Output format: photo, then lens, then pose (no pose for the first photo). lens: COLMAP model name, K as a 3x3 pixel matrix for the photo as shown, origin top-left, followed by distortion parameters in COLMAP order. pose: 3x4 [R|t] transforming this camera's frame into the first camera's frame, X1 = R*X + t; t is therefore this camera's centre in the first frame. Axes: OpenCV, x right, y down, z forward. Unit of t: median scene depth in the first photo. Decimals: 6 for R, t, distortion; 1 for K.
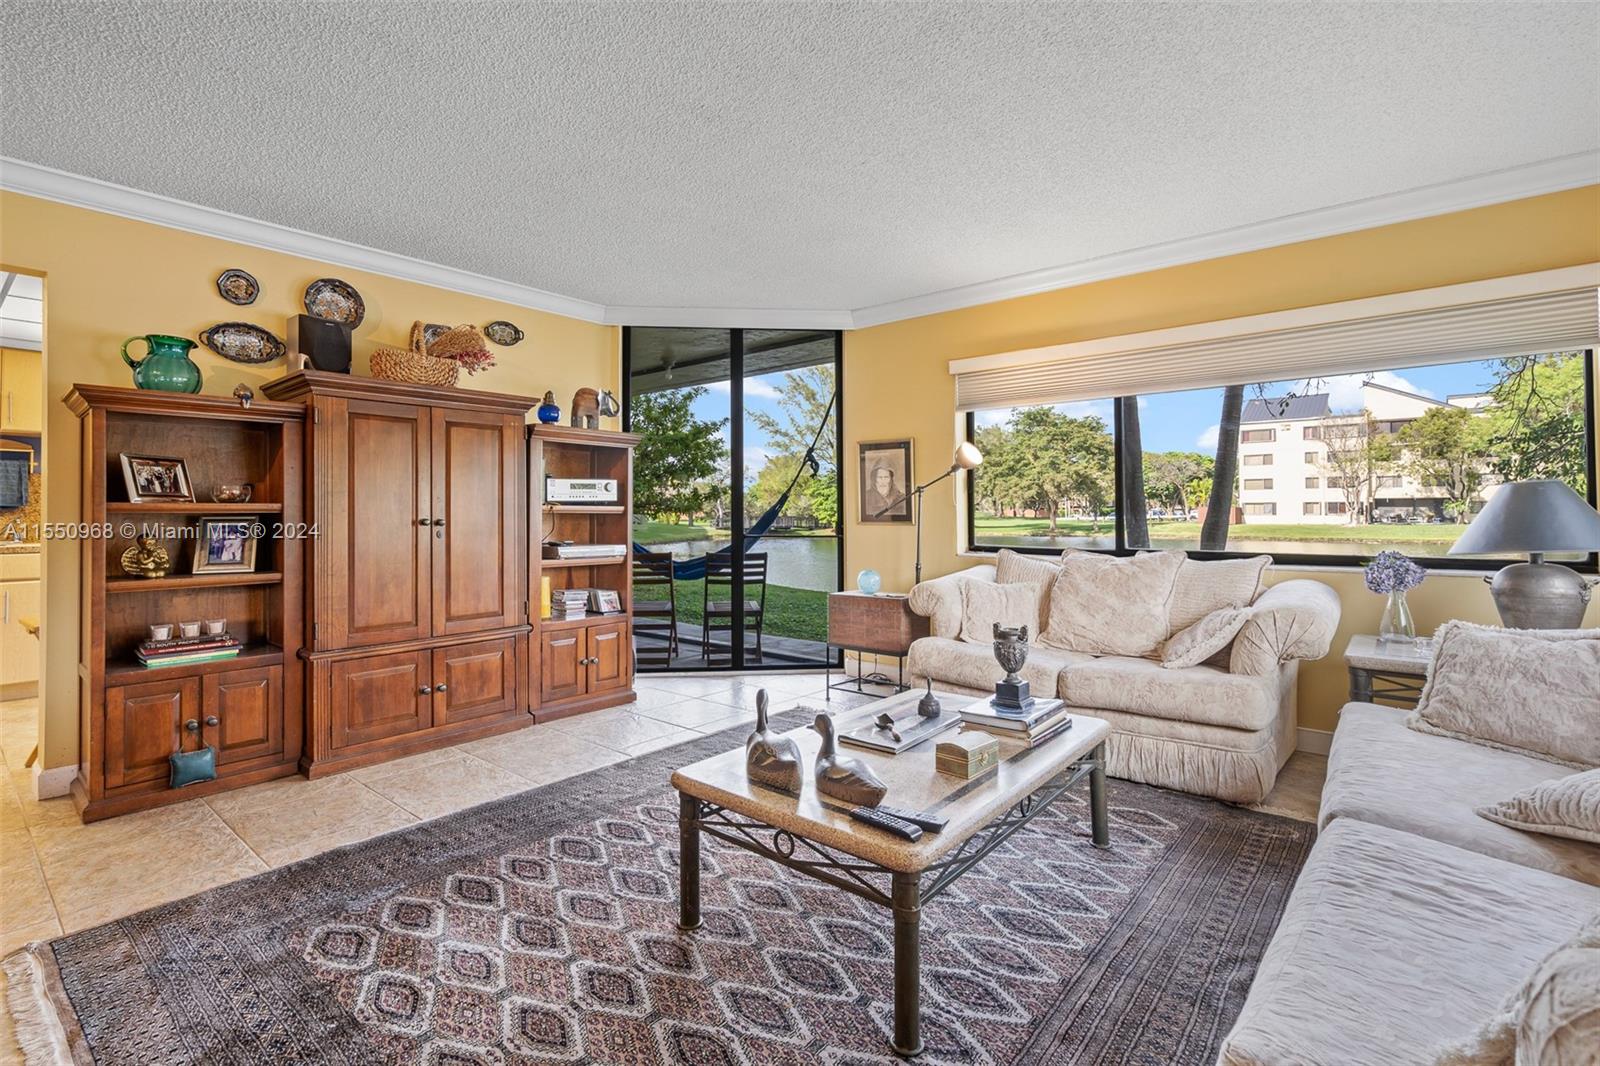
lens RADIAL K [[732.6, 0, 797.0], [0, 732.6, 506.1], [0, 0, 1]] dist [-0.005242, 0.003247]
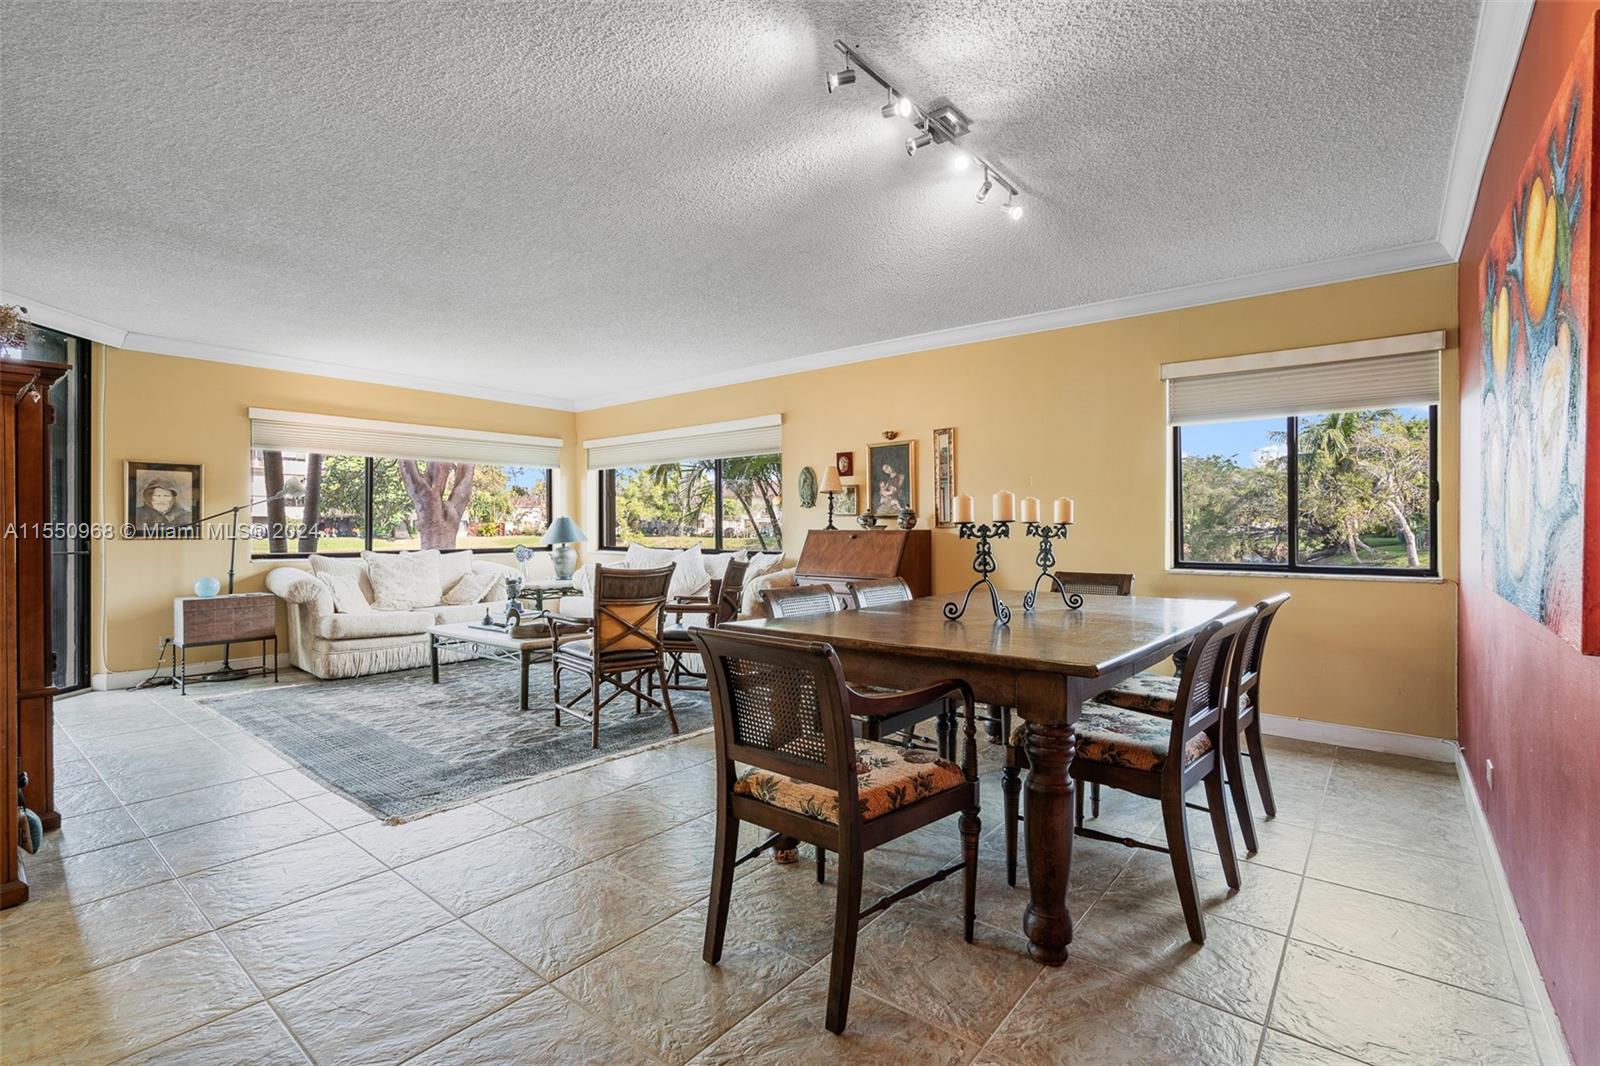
lens RADIAL K [[732.6, 0, 795.5], [0, 732.6, 524.8], [0, 0, 1]] dist [-0.005242, 0.003247]
pose [[-0.014407, 0.008594, 0.999859, -1.312604], [-0.008694, 0.999924, -0.008720, 0.007202], [-0.999858, -0.008819, -0.014332, 0.107375]]
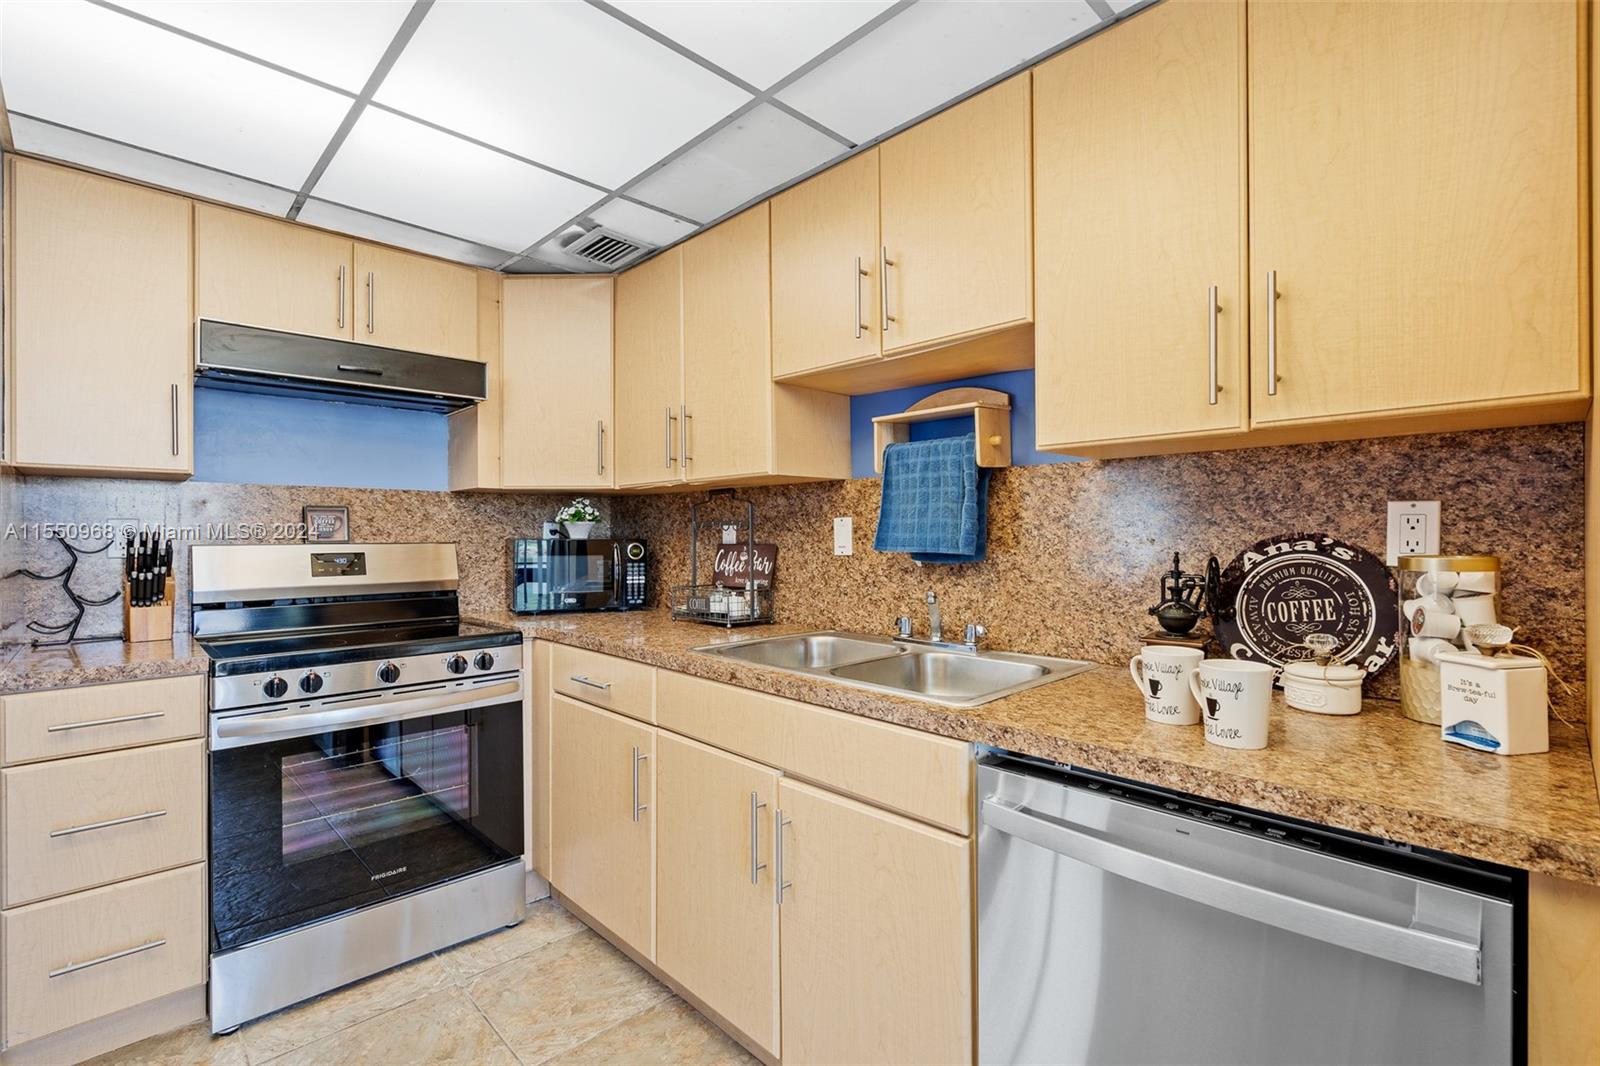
lens RADIAL K [[732.6, 0, 791.1], [0, 732.6, 534.0], [0, 0, 1]] dist [-0.005242, 0.003247]
pose [[-0.109209, 0.004211, -0.994010, -0.886441], [0.013739, 0.999902, 0.002726, -0.017049], [0.993924, -0.013359, -0.109256, 1.247041]]
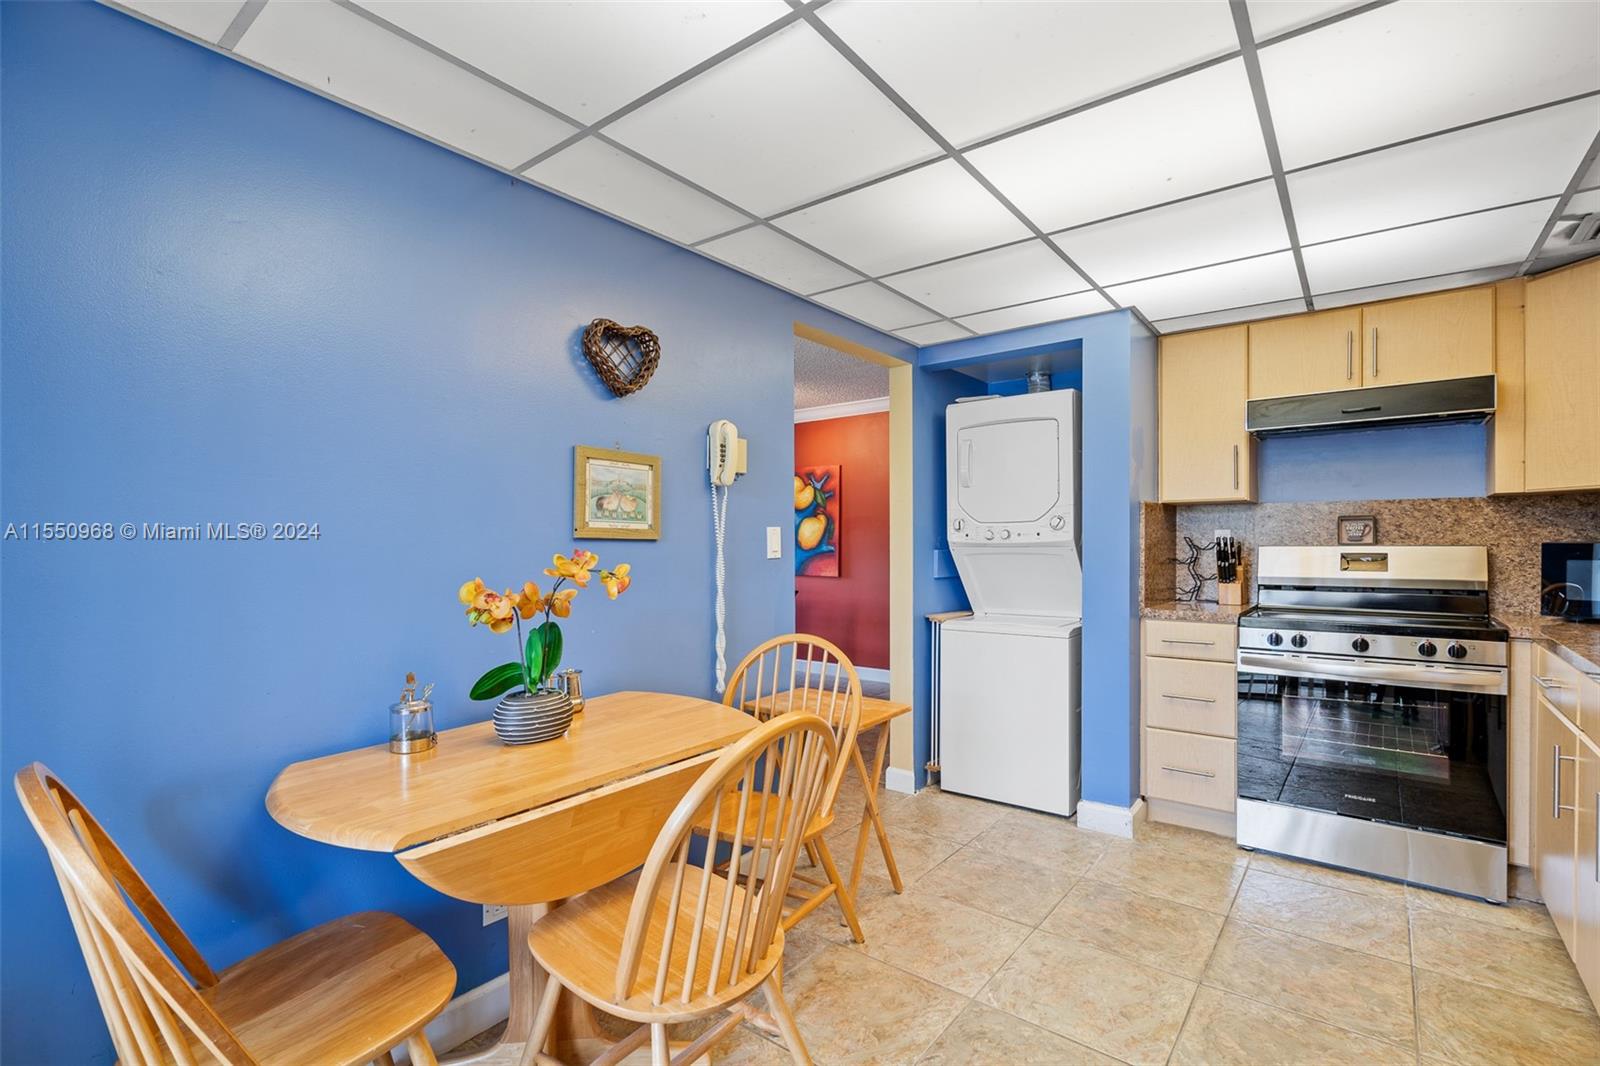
lens RADIAL K [[732.6, 0, 789.0], [0, 732.6, 545.6], [0, 0, 1]] dist [-0.005242, 0.003247]
pose [[-0.999545, 0.008812, -0.028846, -0.819231], [0.008931, 0.999952, -0.004020, -0.014373], [0.028809, -0.004276, -0.999576, 1.588909]]
